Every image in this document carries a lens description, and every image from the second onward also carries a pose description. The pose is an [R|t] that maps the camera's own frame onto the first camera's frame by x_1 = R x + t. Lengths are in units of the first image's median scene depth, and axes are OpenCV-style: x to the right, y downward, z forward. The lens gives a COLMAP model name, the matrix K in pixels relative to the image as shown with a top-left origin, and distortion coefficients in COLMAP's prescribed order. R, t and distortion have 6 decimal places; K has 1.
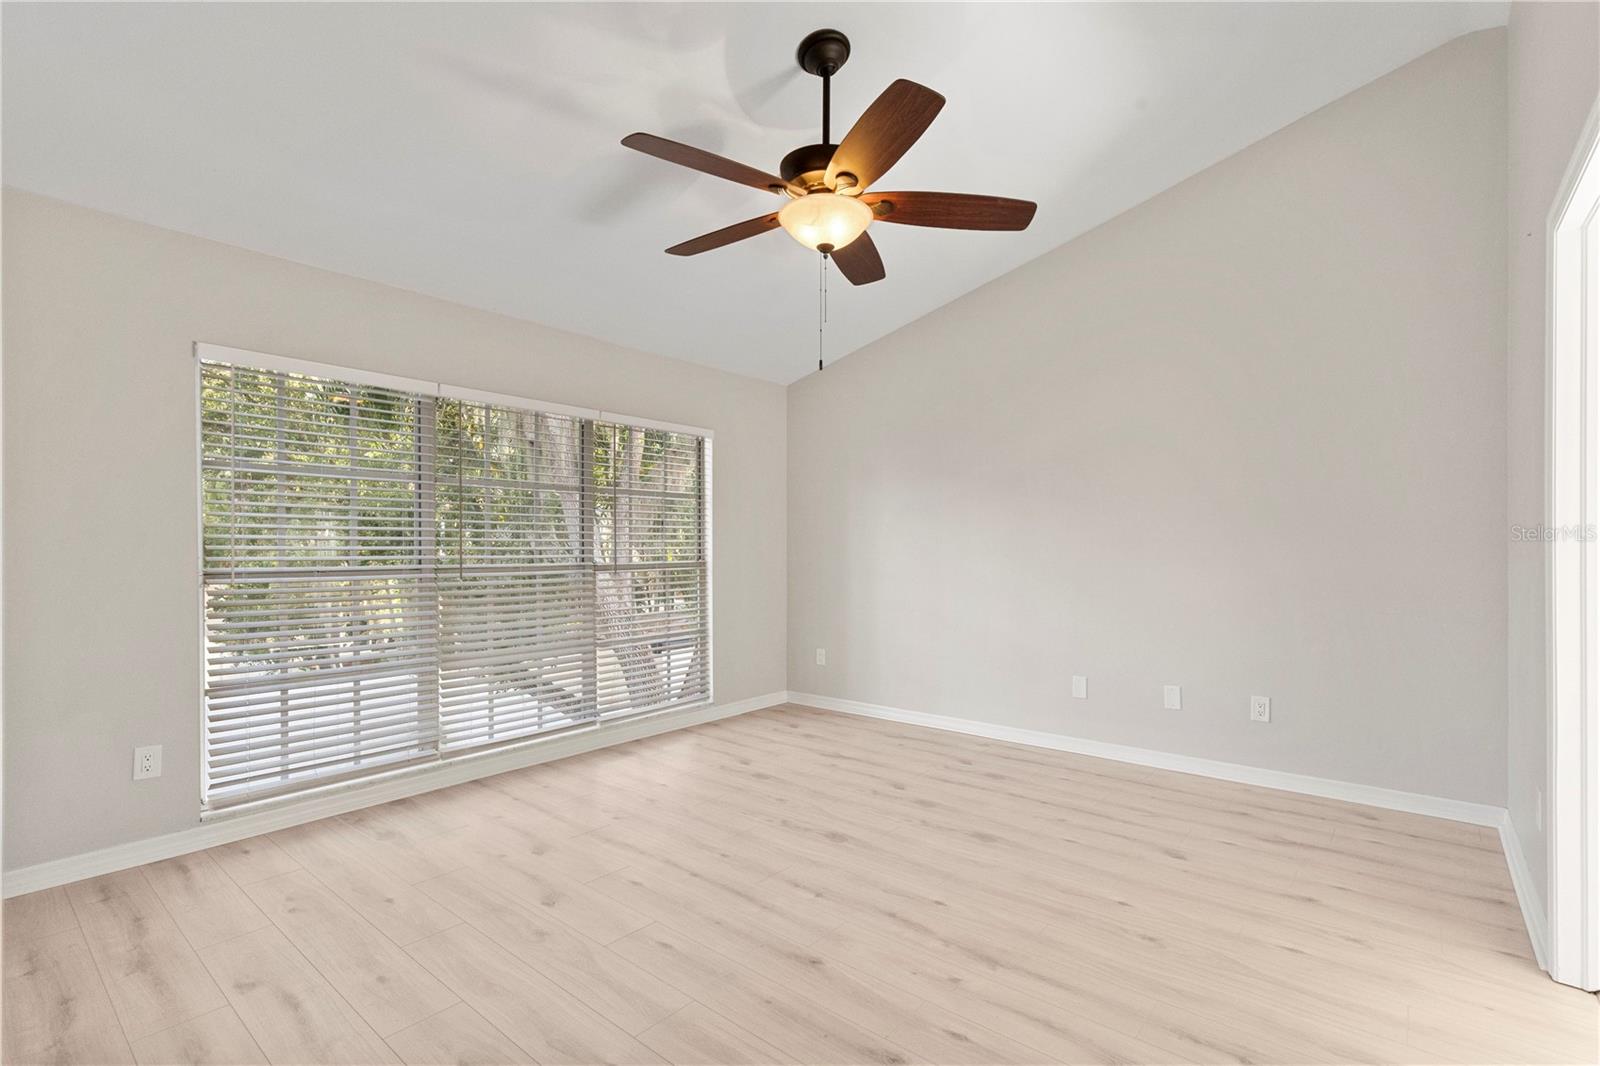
lens RADIAL K [[718.3, 0, 811.9], [0, 718.3, 543.6], [0, 0, 1]] dist [0.004303, 0.000108]
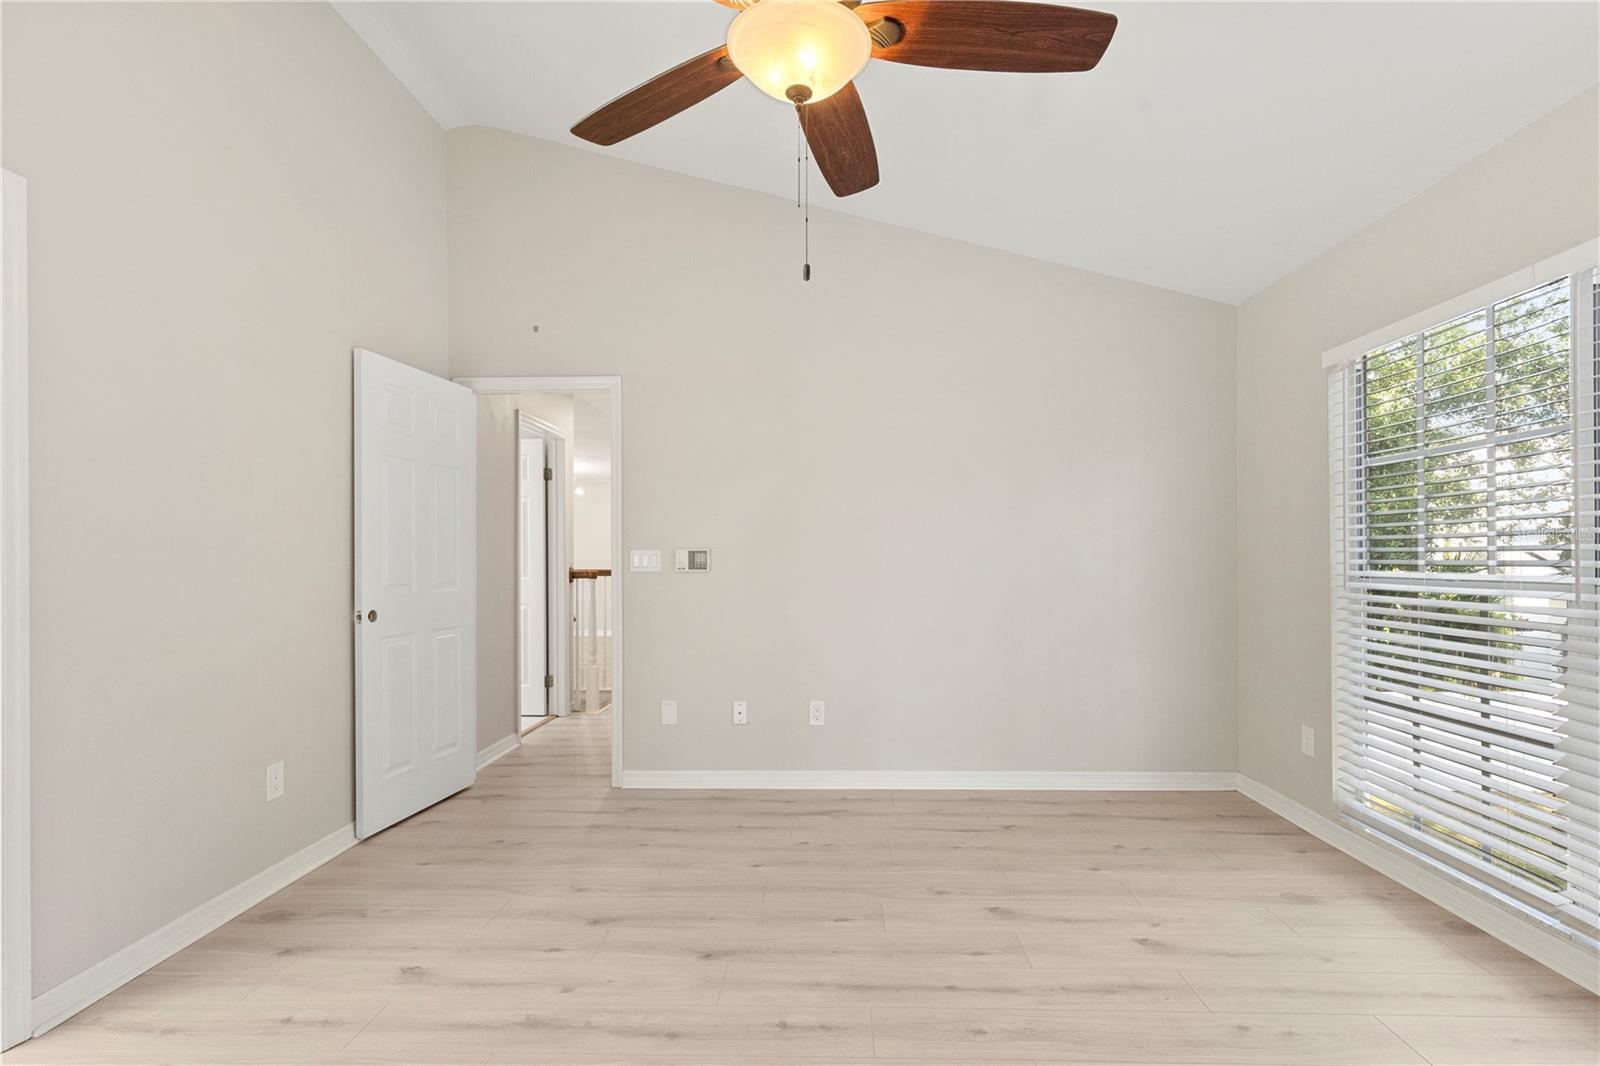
lens RADIAL K [[756.4, 0, 813.4], [0, 756.4, 543.6], [0, 0, 1]] dist [0.003396, 0.000227]
pose [[-0.787684, -0.004374, -0.616064, 0.425501], [0.011445, 0.999698, -0.021731, 0.015636], [0.615974, -0.024168, -0.787396, 1.508999]]
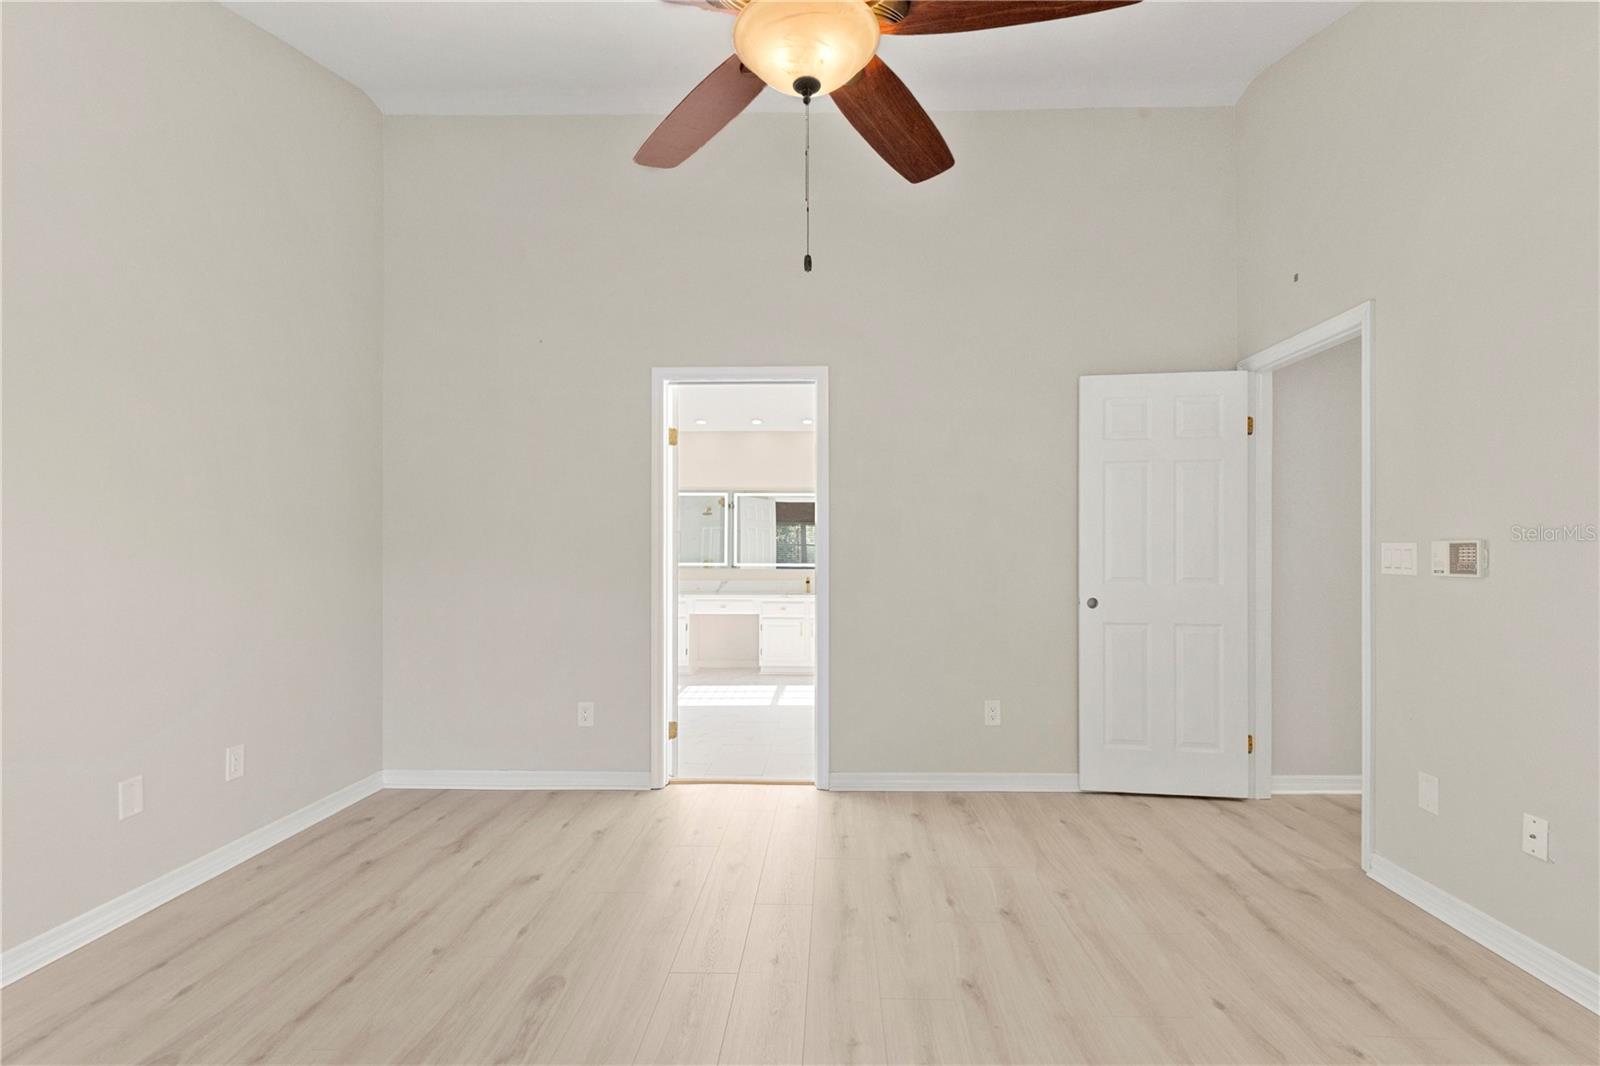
lens RADIAL K [[718.3, 0, 811.9], [0, 718.3, 543.6], [0, 0, 1]] dist [0.004303, 0.000108]
pose [[-0.612590, 0.013668, 0.790283, -0.482241], [-0.004408, 0.999776, -0.020708, 0.016868], [-0.790389, -0.016169, -0.612392, 1.351577]]
